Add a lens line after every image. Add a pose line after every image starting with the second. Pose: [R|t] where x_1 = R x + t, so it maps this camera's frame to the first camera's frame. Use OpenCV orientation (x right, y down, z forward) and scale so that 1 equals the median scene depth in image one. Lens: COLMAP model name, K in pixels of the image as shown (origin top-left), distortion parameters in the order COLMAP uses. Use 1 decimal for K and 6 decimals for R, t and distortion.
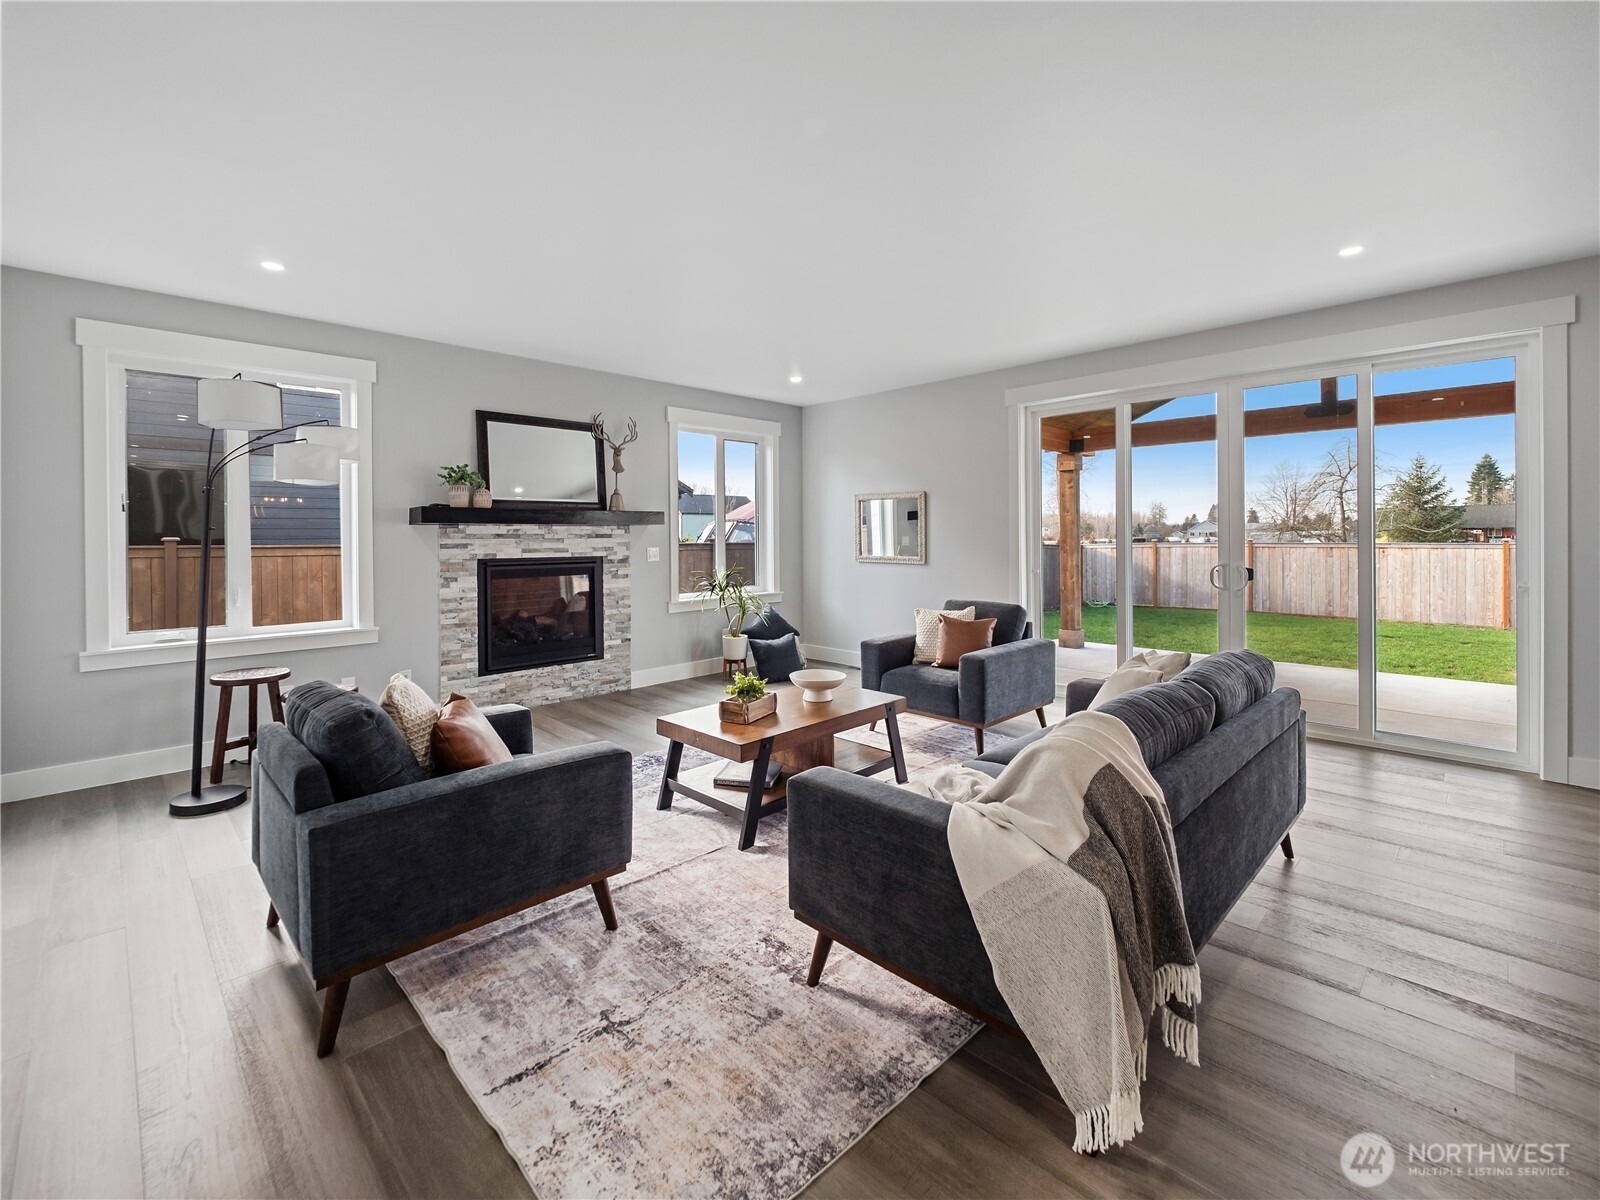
lens RADIAL K [[709.6, 0, 791.3], [0, 709.6, 541.2], [0, 0, 1]] dist [-0.001112, -0.000390]
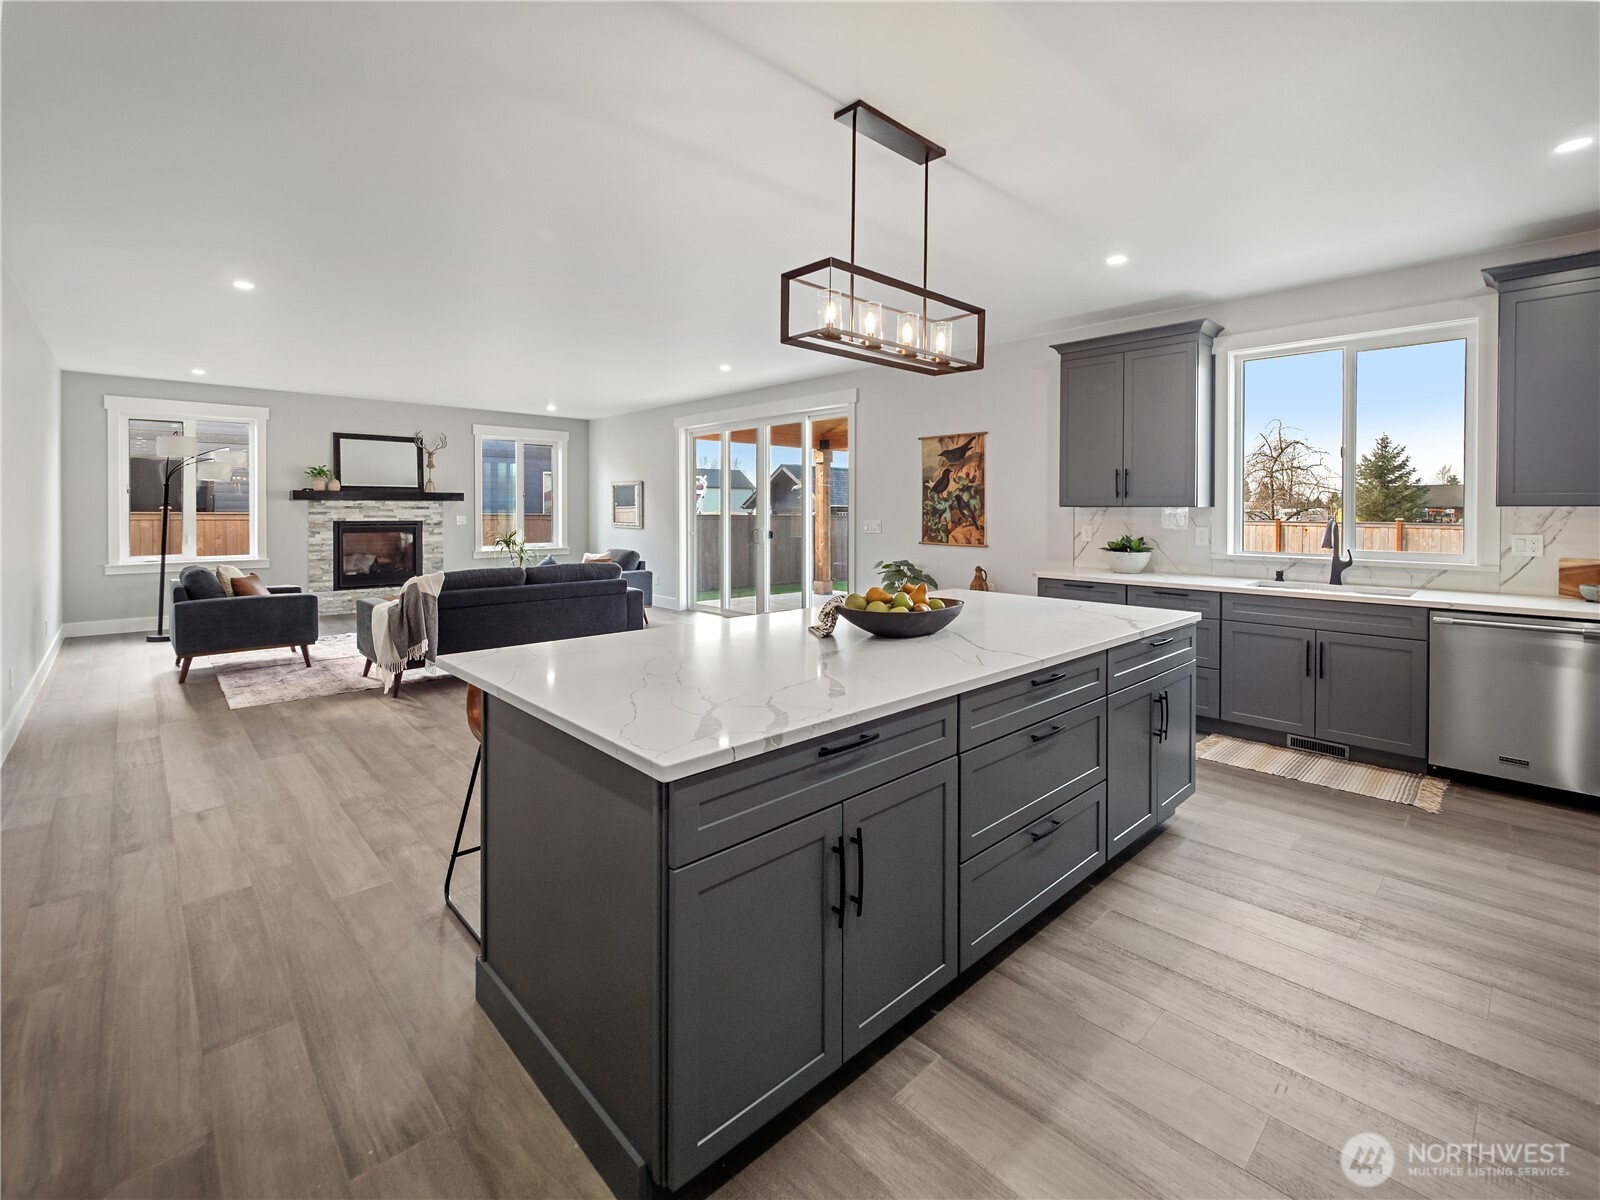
lens RADIAL K [[711.5, 0, 769.5], [0, 711.5, 517.7], [0, 0, 1]] dist [-0.002631, -0.000495]
pose [[0.999148, 0.010263, -0.039986, 0.661770], [-0.010043, 0.999933, 0.005711, -0.002985], [0.040042, -0.005305, 0.999184, -0.646473]]
